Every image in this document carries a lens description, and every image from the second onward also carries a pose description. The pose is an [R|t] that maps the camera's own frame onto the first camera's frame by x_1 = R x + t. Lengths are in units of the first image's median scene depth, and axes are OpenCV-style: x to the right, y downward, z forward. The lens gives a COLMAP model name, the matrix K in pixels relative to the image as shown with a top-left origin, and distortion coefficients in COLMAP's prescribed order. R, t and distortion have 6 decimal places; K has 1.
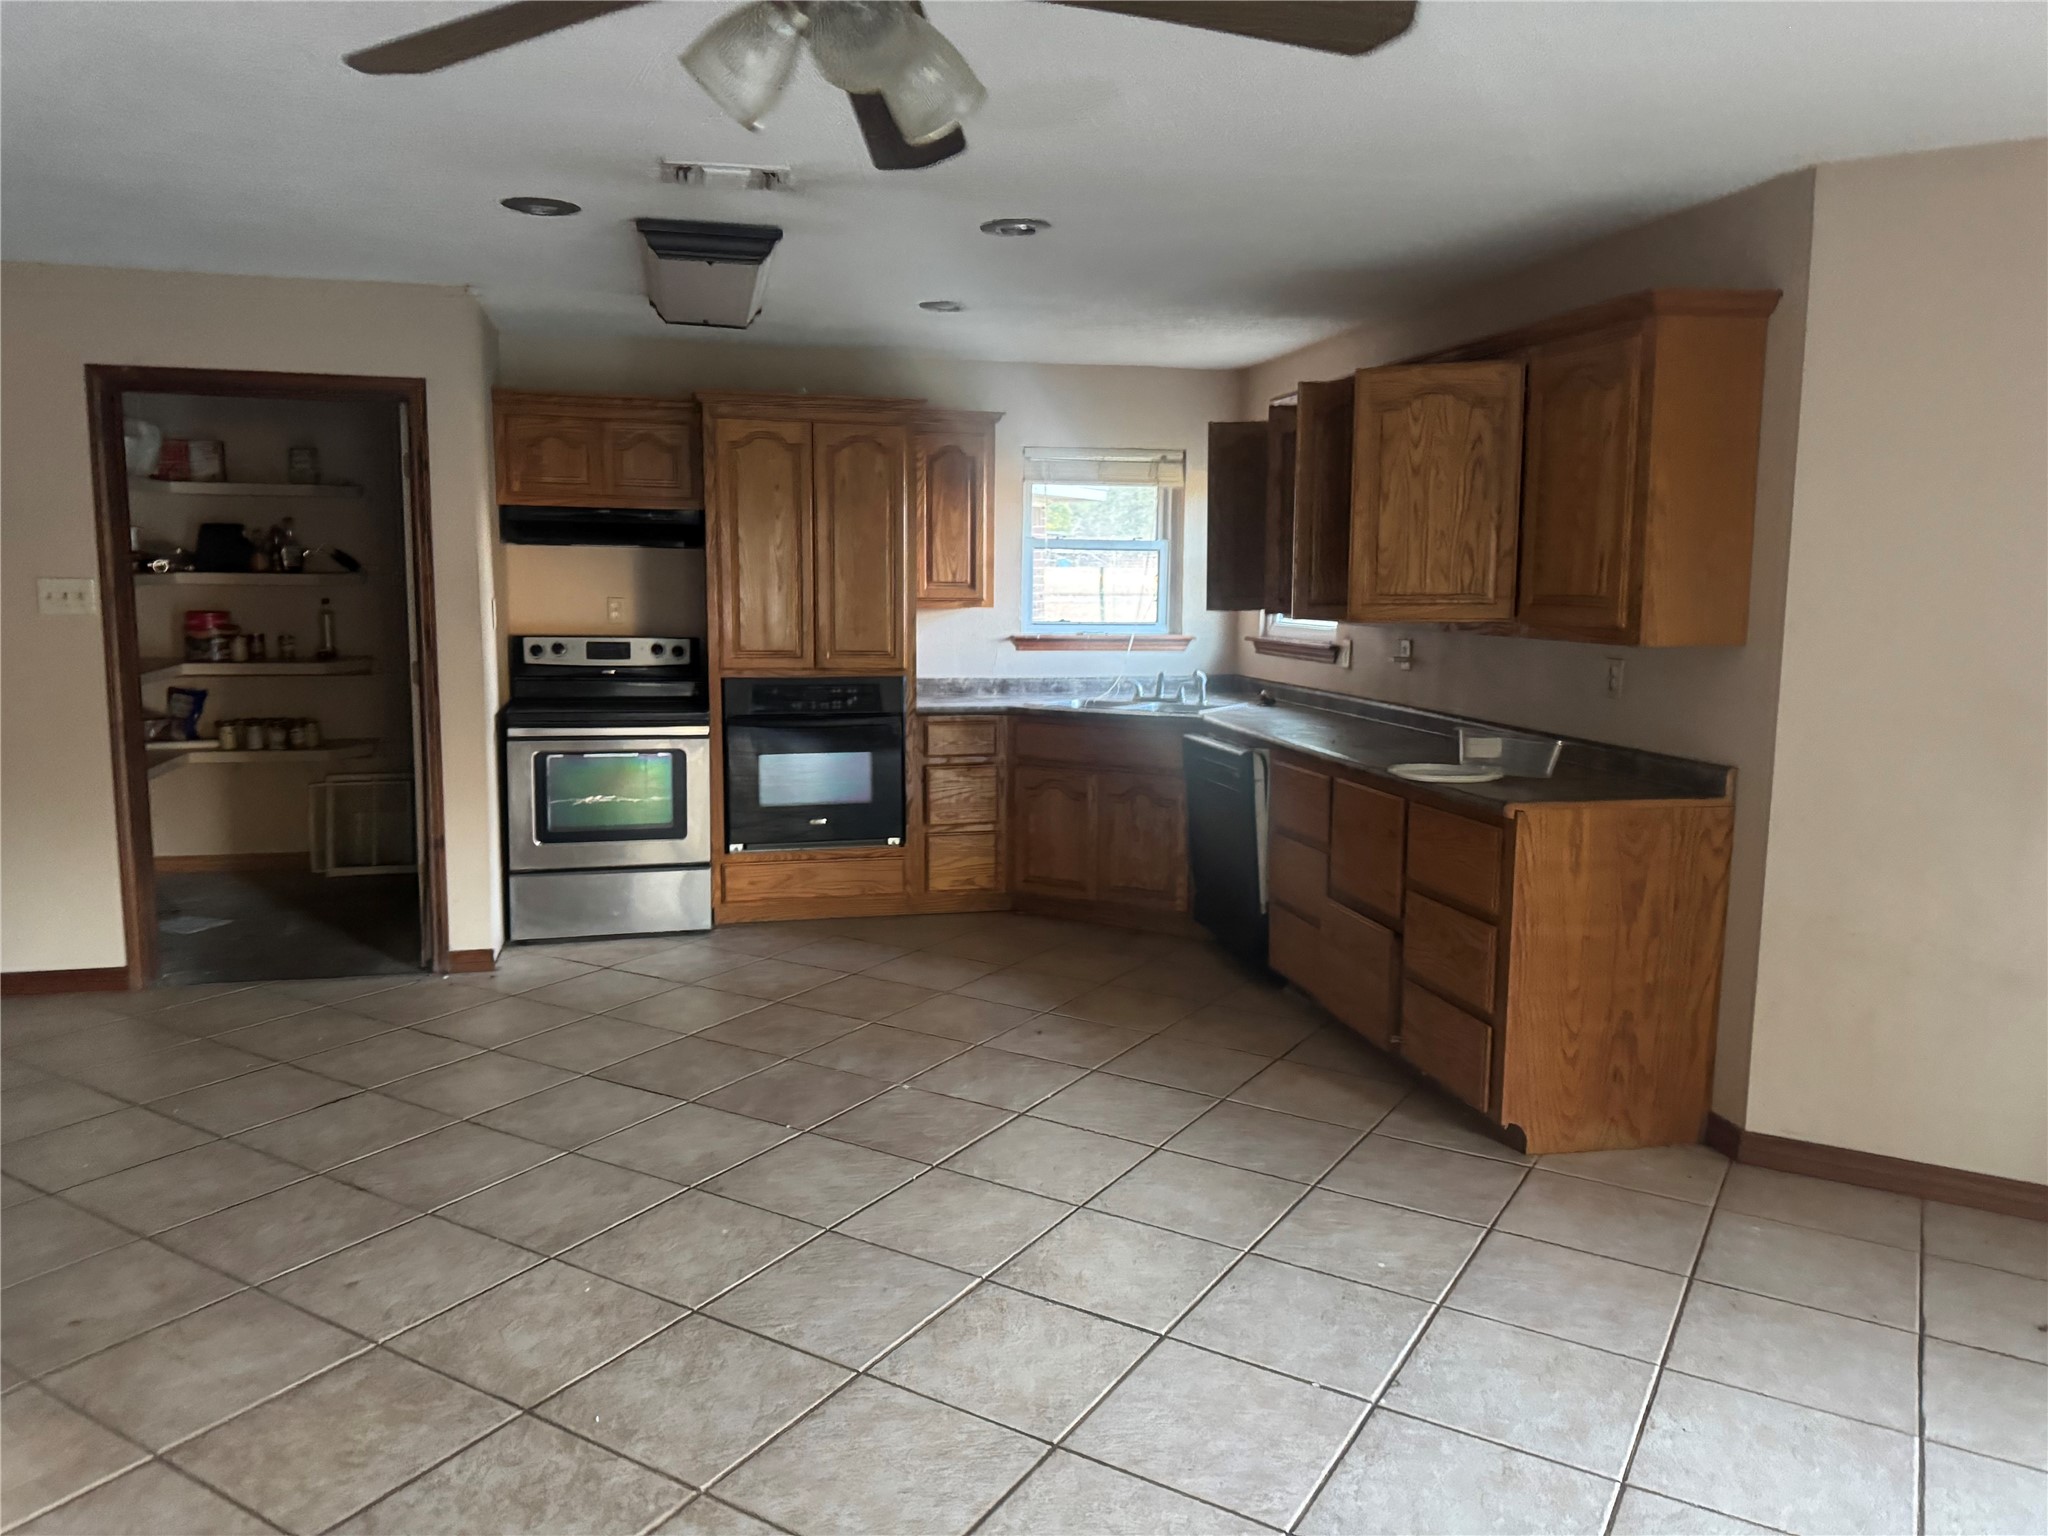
lens RADIAL K [[1432.8, 0, 1002.9], [0, 1432.8, 768.2], [0, 0, 1]] dist [0.109317, -0.161041]
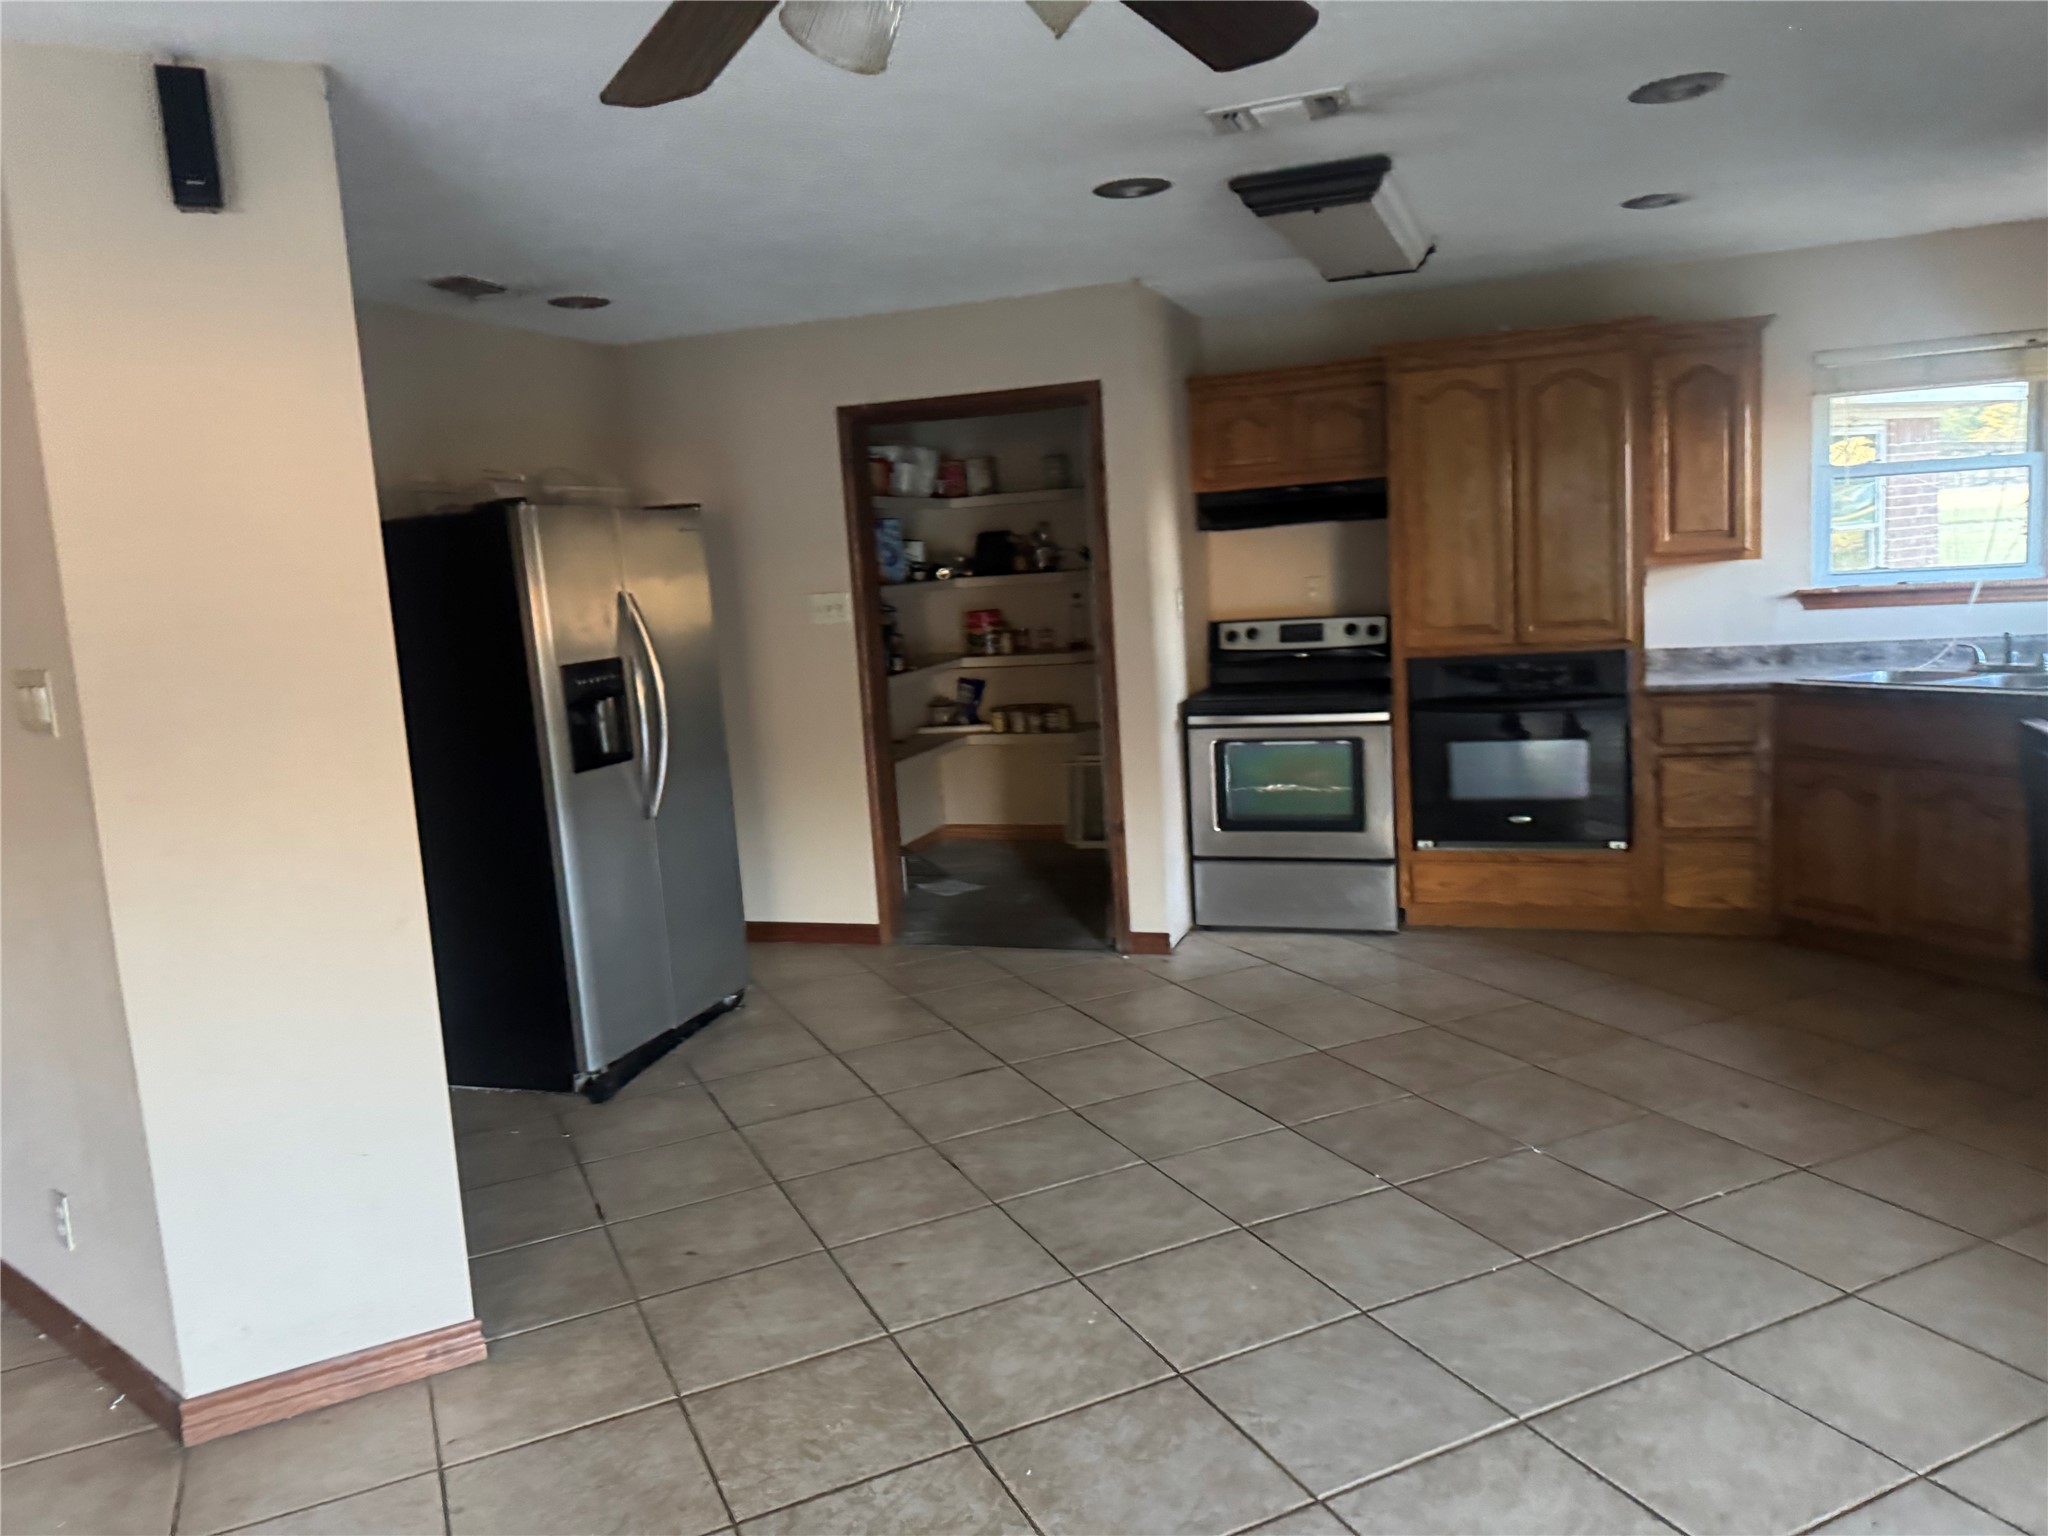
lens RADIAL K [[1432.8, 0, 1002.9], [0, 1432.8, 768.2], [0, 0, 1]] dist [0.109317, -0.161041]
pose [[0.834910, 0.015424, -0.550171, 0.097149], [-0.001504, 0.999667, 0.025743, -0.016492], [0.550385, -0.020666, 0.834655, 0.089708]]
